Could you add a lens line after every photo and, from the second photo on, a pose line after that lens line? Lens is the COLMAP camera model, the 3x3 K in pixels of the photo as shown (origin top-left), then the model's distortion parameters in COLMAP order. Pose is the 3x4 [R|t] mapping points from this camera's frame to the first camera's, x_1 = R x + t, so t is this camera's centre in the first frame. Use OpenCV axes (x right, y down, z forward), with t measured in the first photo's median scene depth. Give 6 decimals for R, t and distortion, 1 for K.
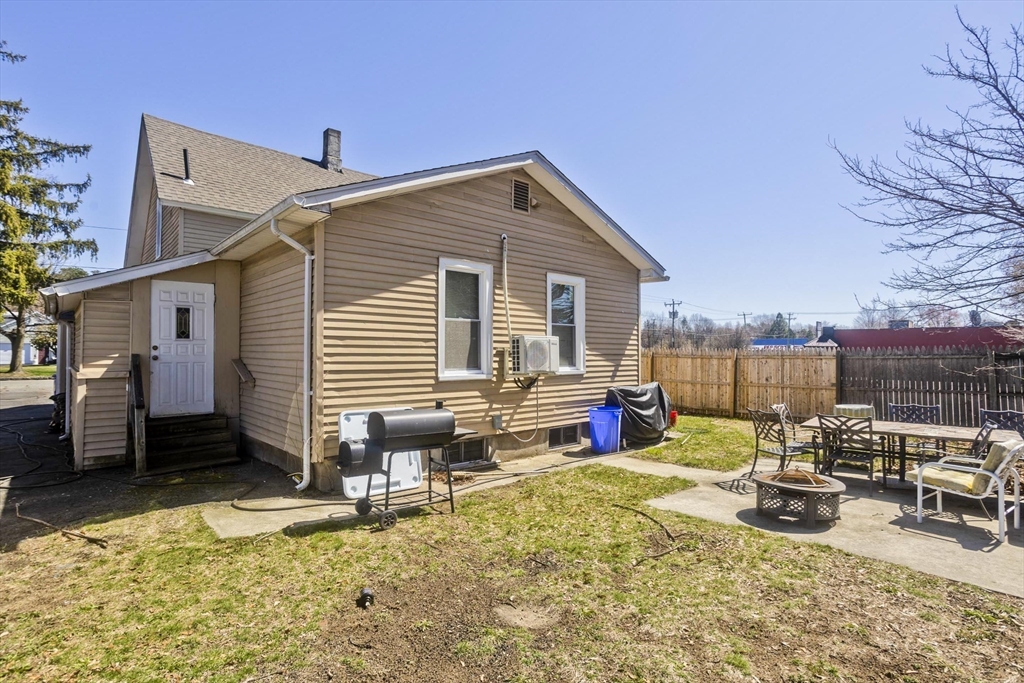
lens RADIAL K [[486.9, 0, 523.1], [0, 486.9, 339.6], [0, 0, 1]] dist [-0.045348, 0.028090]
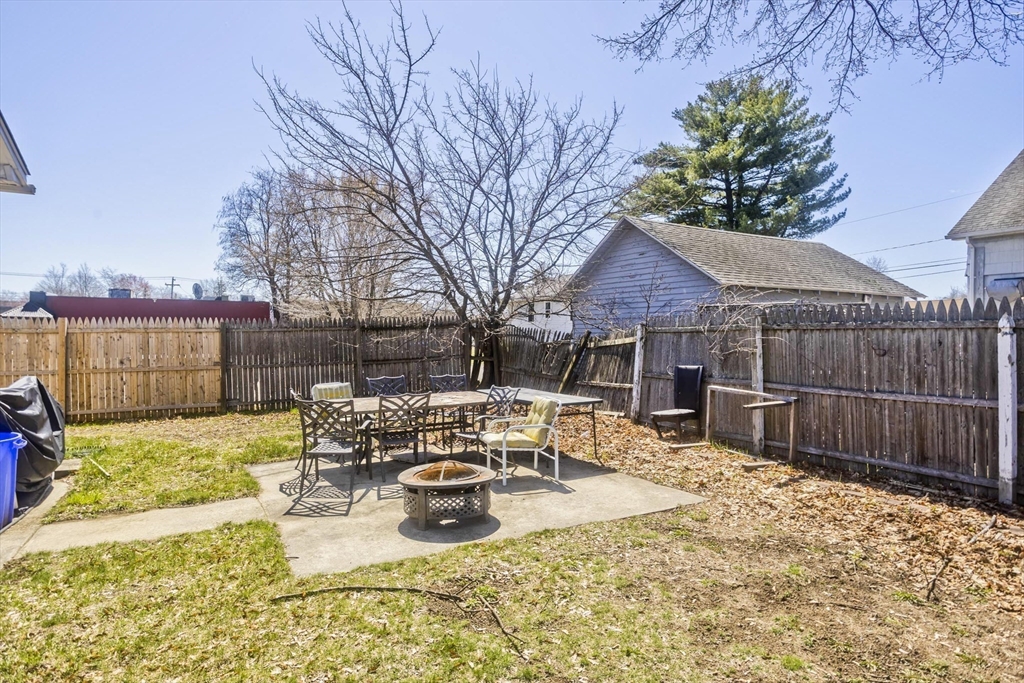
lens RADIAL K [[579.9, 0, 511.8], [0, 579.9, 330.3], [0, 0, 1]] dist [-0.016278, 0.001532]
pose [[0.298321, -0.004443, 0.954455, -0.302783], [-0.028887, 0.999489, 0.013681, 0.019204], [-0.954028, -0.031652, 0.298040, 0.489847]]
